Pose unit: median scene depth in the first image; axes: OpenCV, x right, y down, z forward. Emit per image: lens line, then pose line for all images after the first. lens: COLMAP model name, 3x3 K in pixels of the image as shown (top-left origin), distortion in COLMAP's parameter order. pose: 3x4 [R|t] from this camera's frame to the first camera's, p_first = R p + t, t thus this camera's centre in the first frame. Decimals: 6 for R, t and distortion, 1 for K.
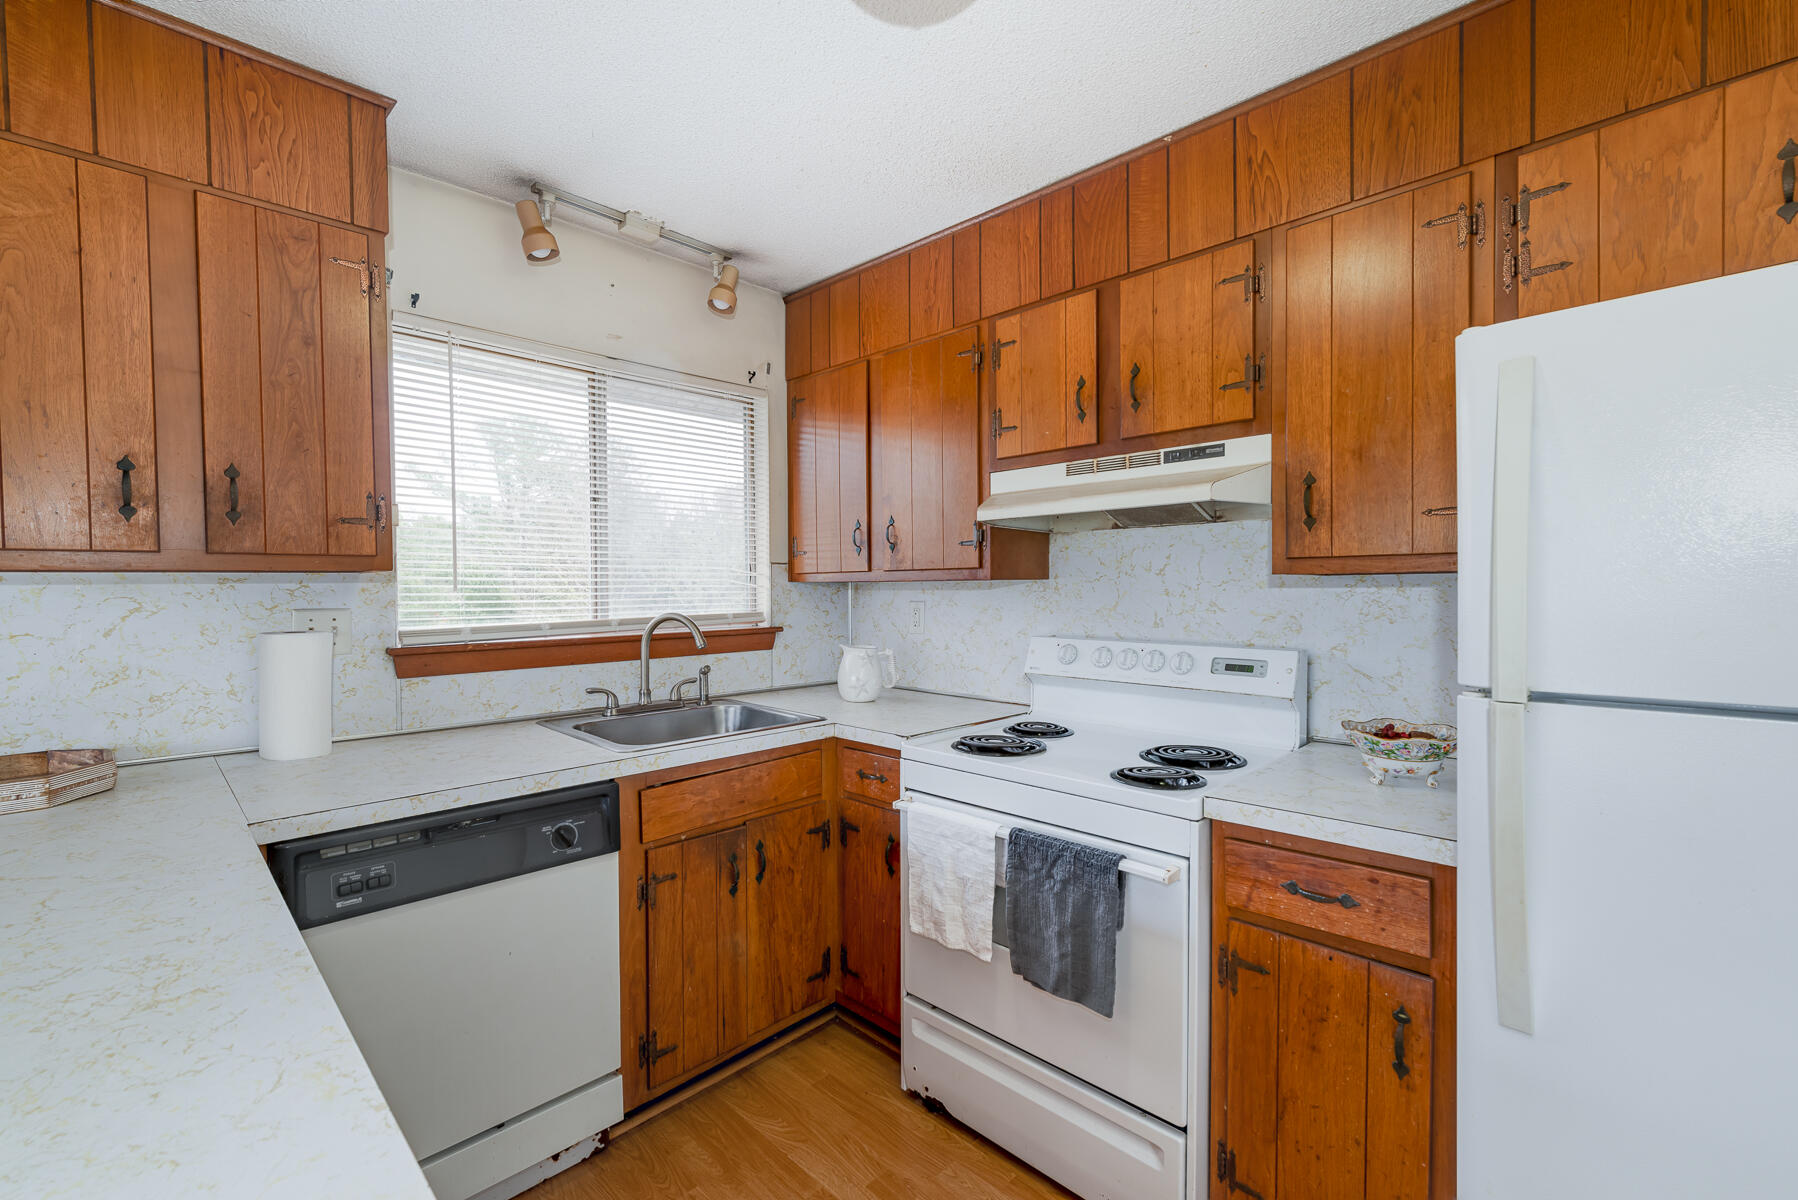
lens RADIAL K [[769.0, 0, 890.1], [0, 769.0, 595.0], [0, 0, 1]] dist [-0.003557, -0.000123]
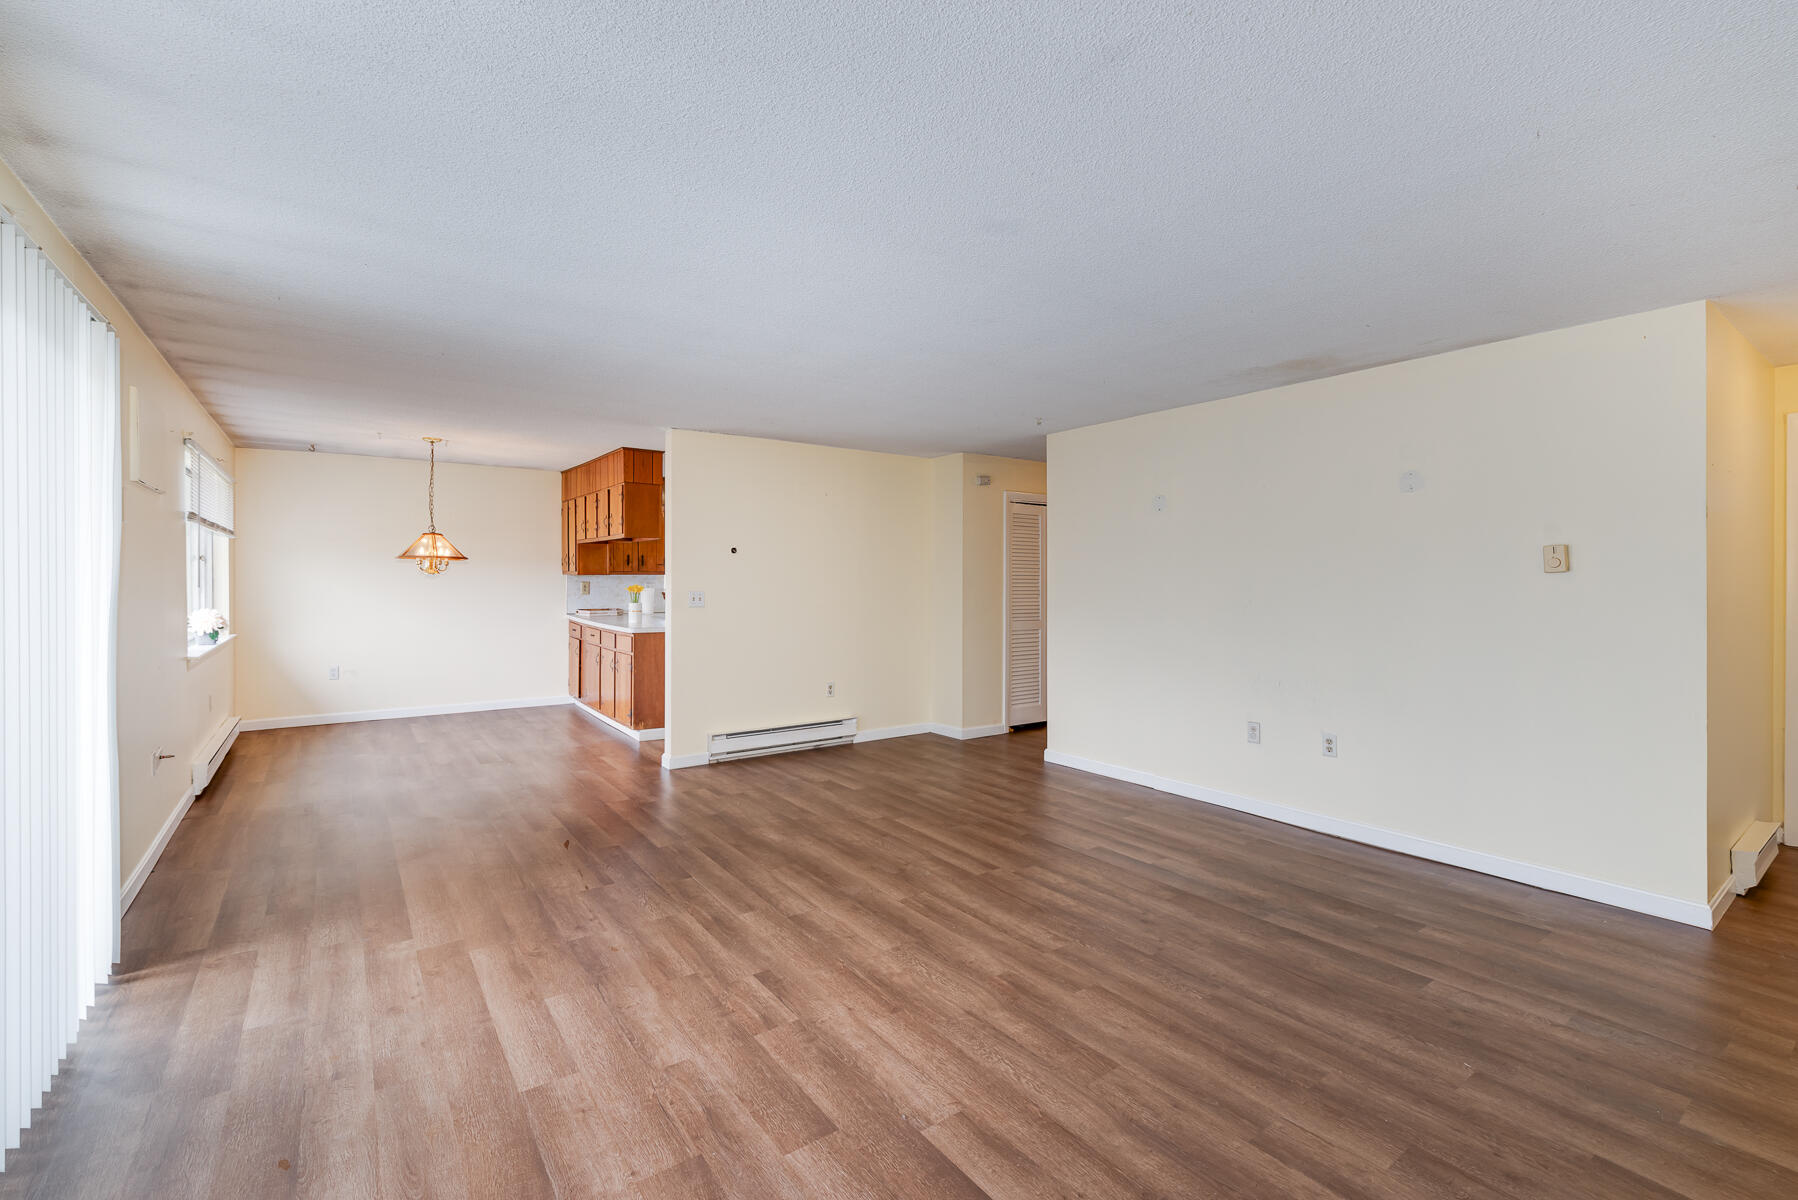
lens RADIAL K [[769.0, 0, 899.5], [0, 769.0, 605.2], [0, 0, 1]] dist [-0.003557, -0.000123]
pose [[0.988463, 0.012903, -0.150914, 1.332820], [-0.008909, 0.999593, 0.027110, 0.014247], [0.151202, -0.025453, 0.988175, -3.147703]]
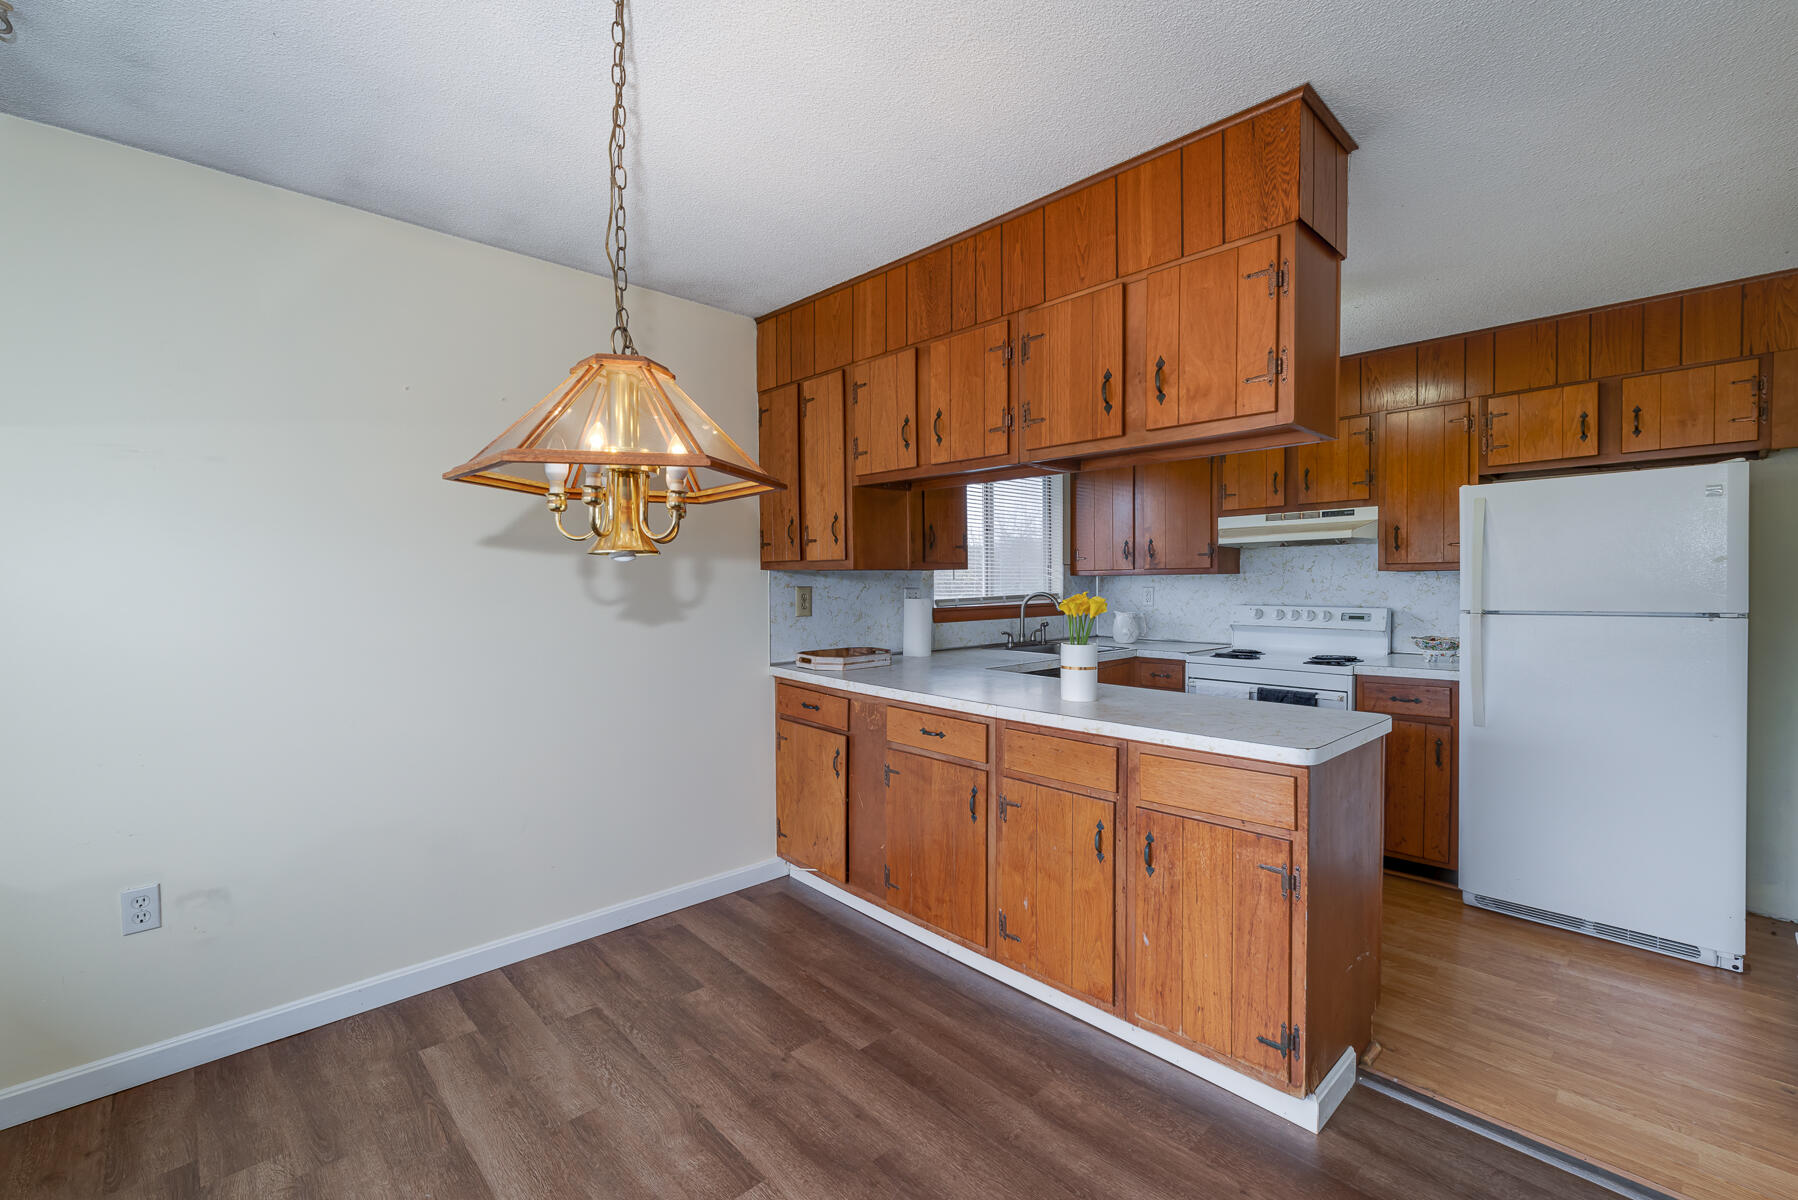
lens RADIAL K [[769.0, 0, 902.5], [0, 769.0, 595.8], [0, 0, 1]] dist [-0.003557, -0.000123]
pose [[0.999799, -0.001027, -0.020003, -0.719651], [0.001151, 0.999980, 0.006194, 0.024984], [0.019996, -0.006216, 0.999781, -1.071968]]
